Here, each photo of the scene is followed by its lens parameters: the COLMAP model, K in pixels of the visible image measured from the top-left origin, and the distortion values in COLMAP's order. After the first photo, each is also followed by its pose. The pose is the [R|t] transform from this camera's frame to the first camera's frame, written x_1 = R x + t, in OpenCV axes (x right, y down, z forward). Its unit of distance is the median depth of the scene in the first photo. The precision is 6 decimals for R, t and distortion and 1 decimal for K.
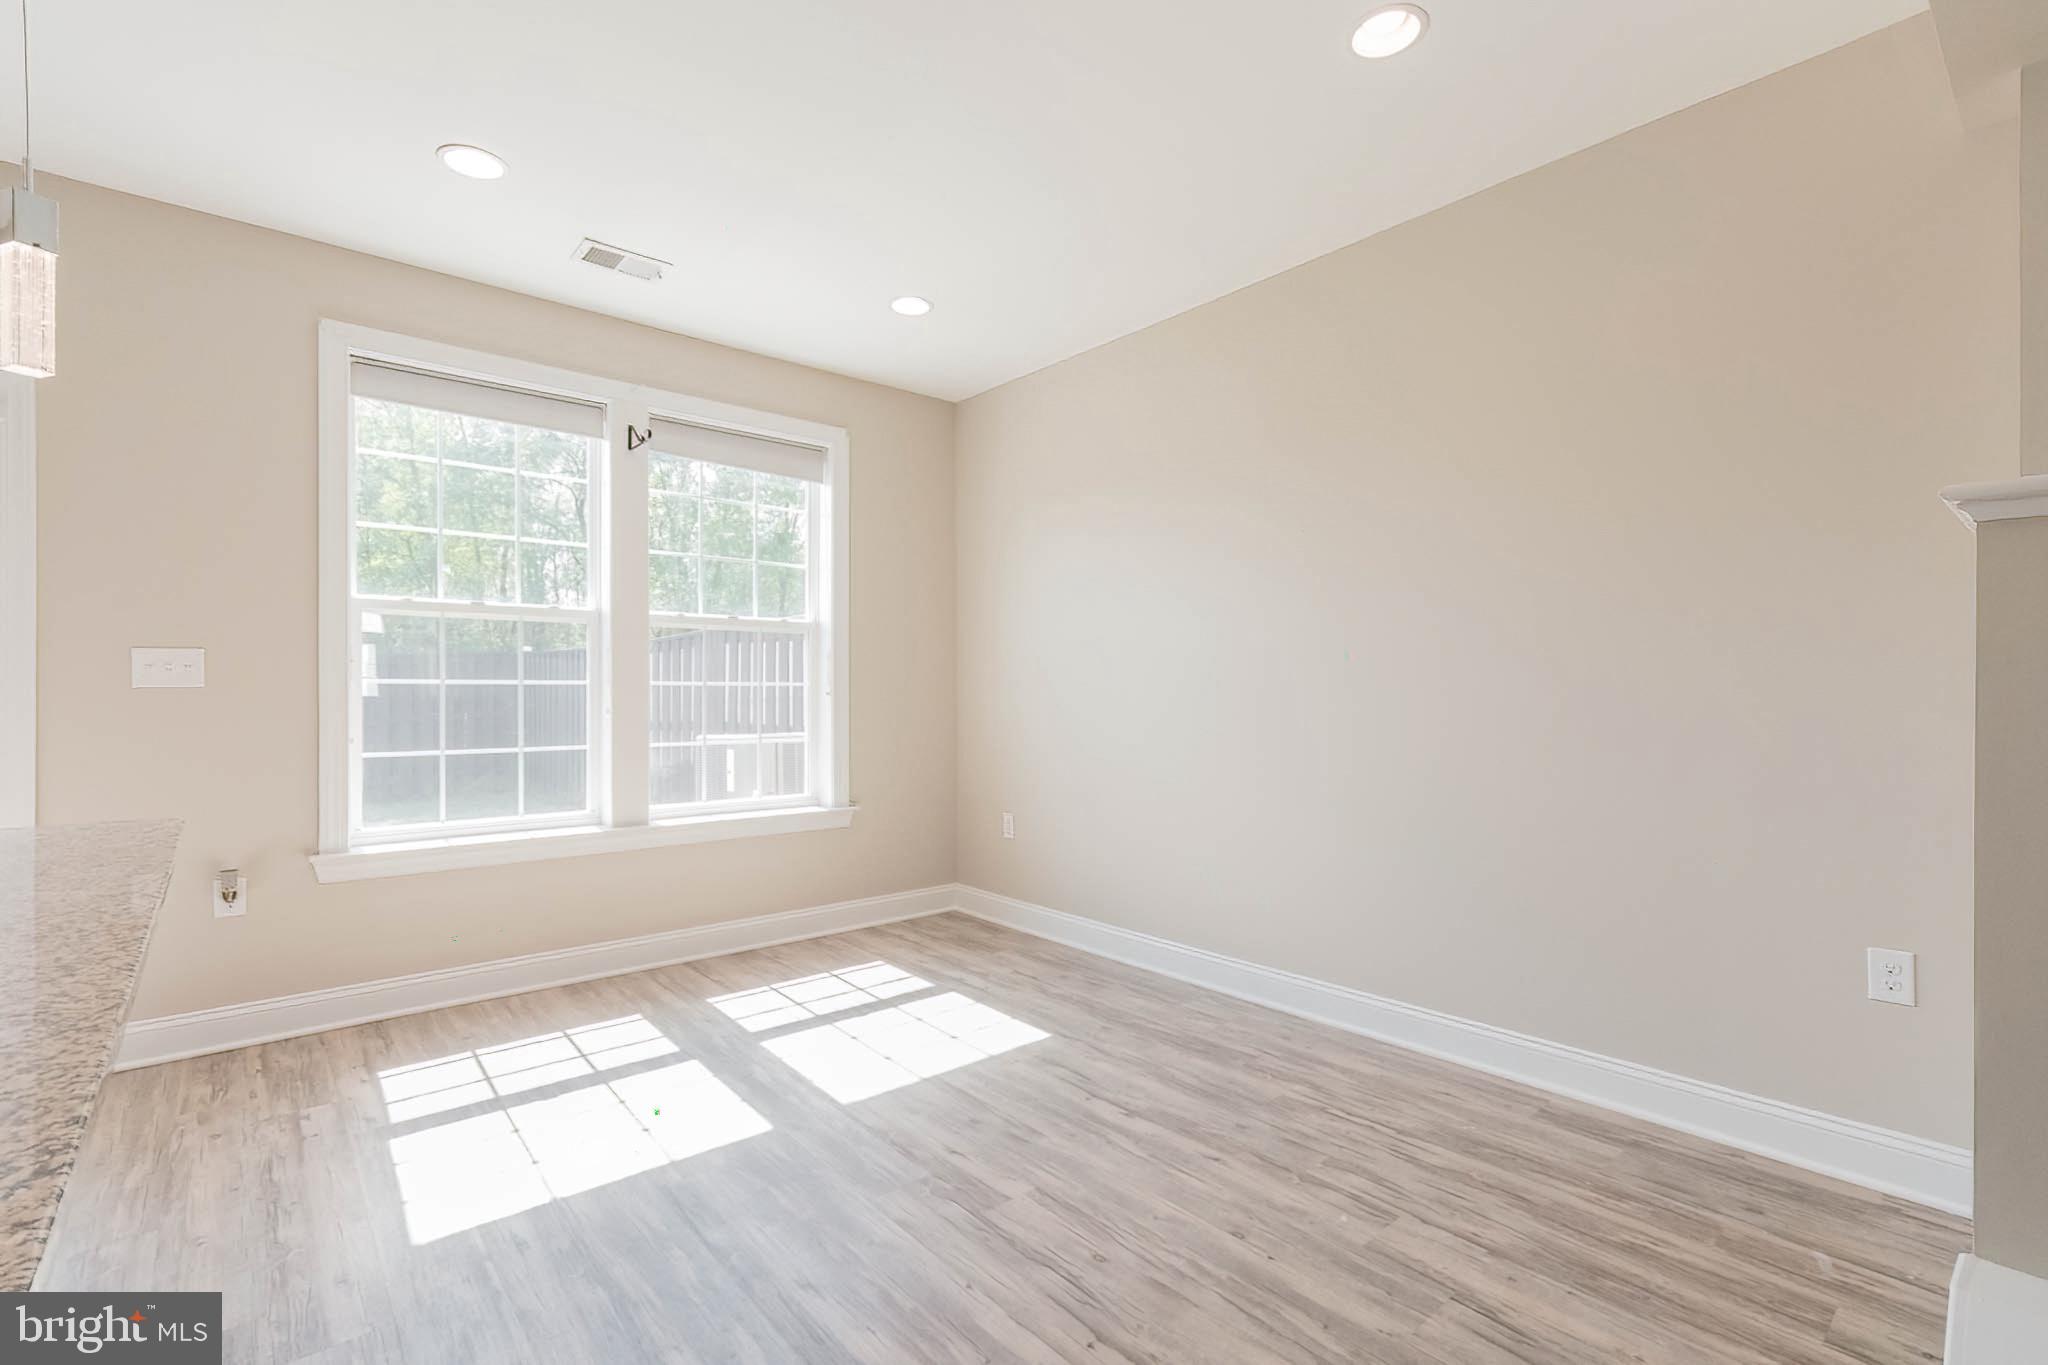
lens RADIAL K [[912.5, 0, 1016.4], [0, 912.5, 694.9], [0, 0, 1]] dist [0.002603, -0.001554]
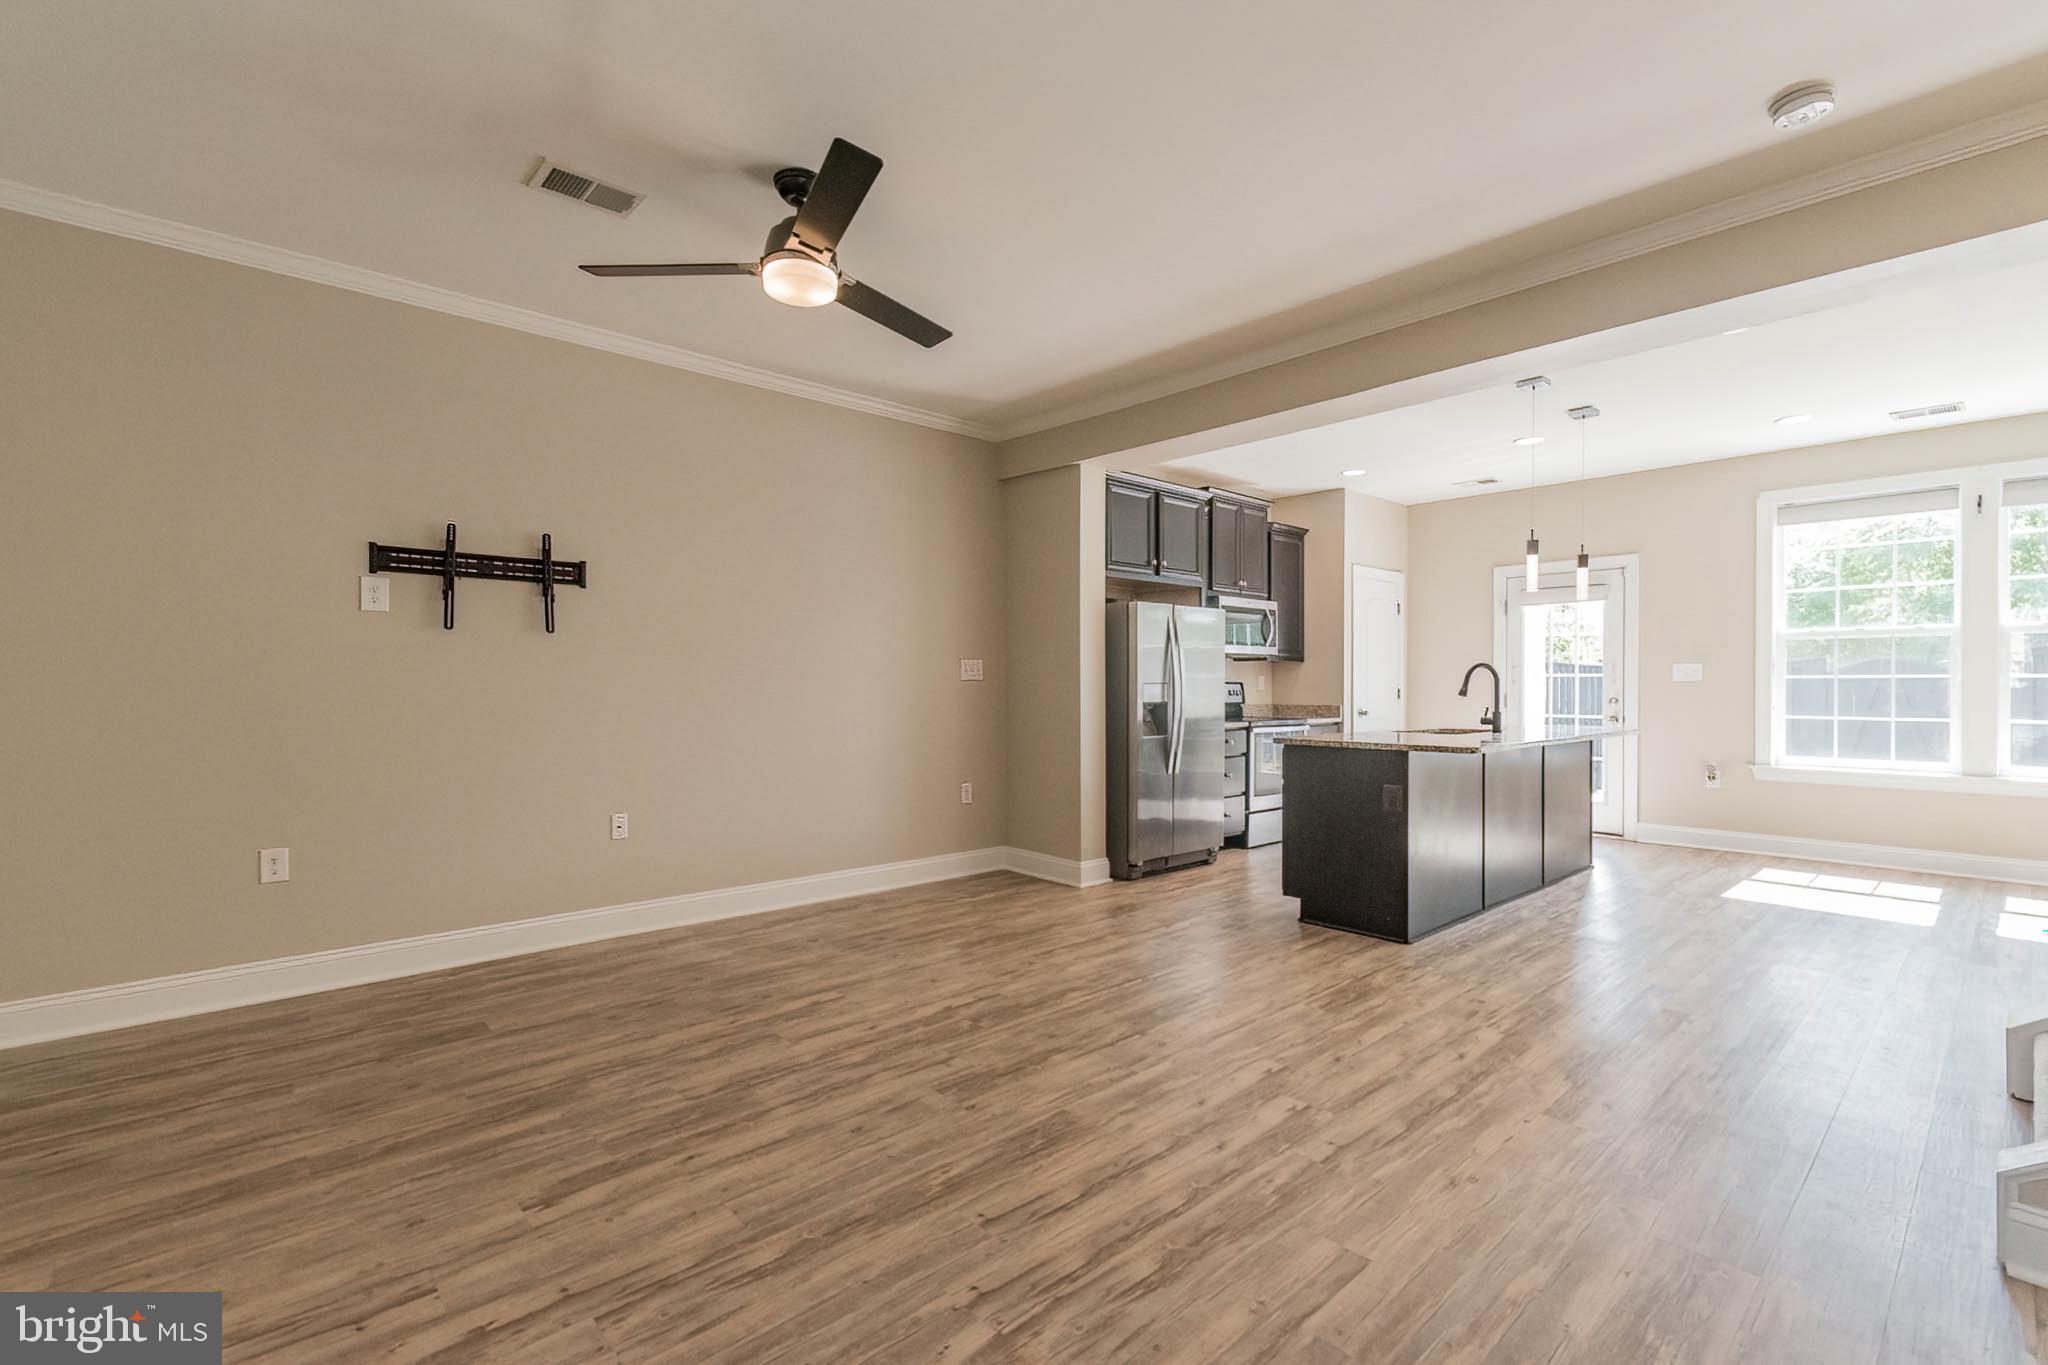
lens RADIAL K [[912.5, 0, 1007.9], [0, 912.5, 678.1], [0, 0, 1]] dist [0.002603, -0.001554]
pose [[0.017317, -0.004759, -0.999839, 1.052775], [-0.000542, 0.999988, -0.004769, -0.002517], [0.999850, 0.000625, 0.017315, -0.579185]]
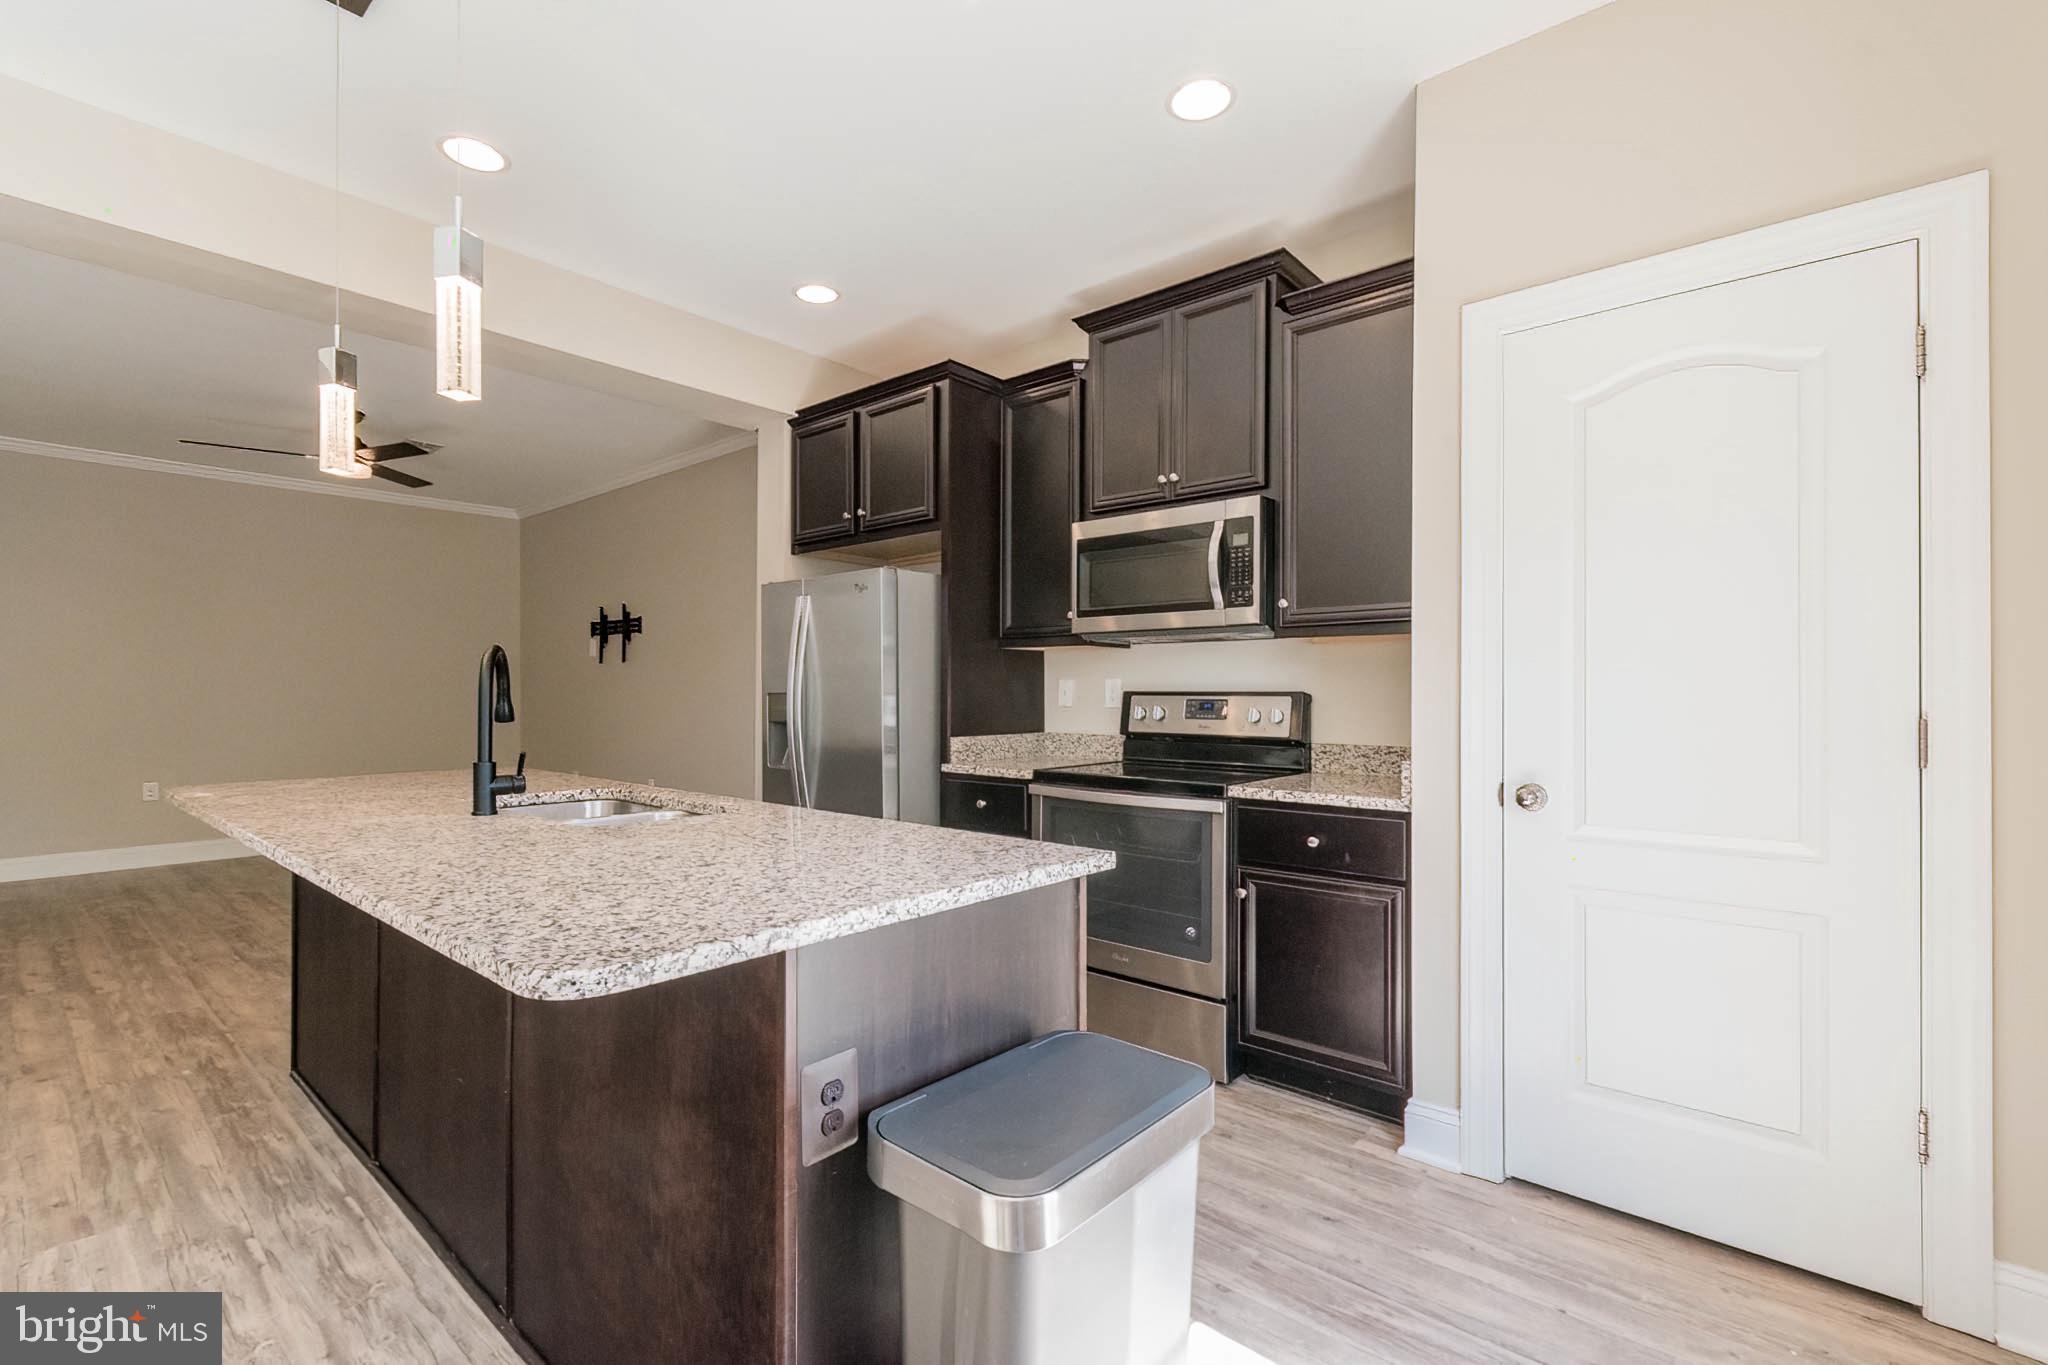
lens RADIAL K [[912.5, 0, 1024.6], [0, 912.5, 693.4], [0, 0, 1]] dist [0.002603, -0.001554]
pose [[-0.989430, -0.000086, -0.145011, -0.623415], [-0.000014, 1.000000, -0.000497, -0.001663], [0.145011, -0.000490, -0.989430, 0.837679]]
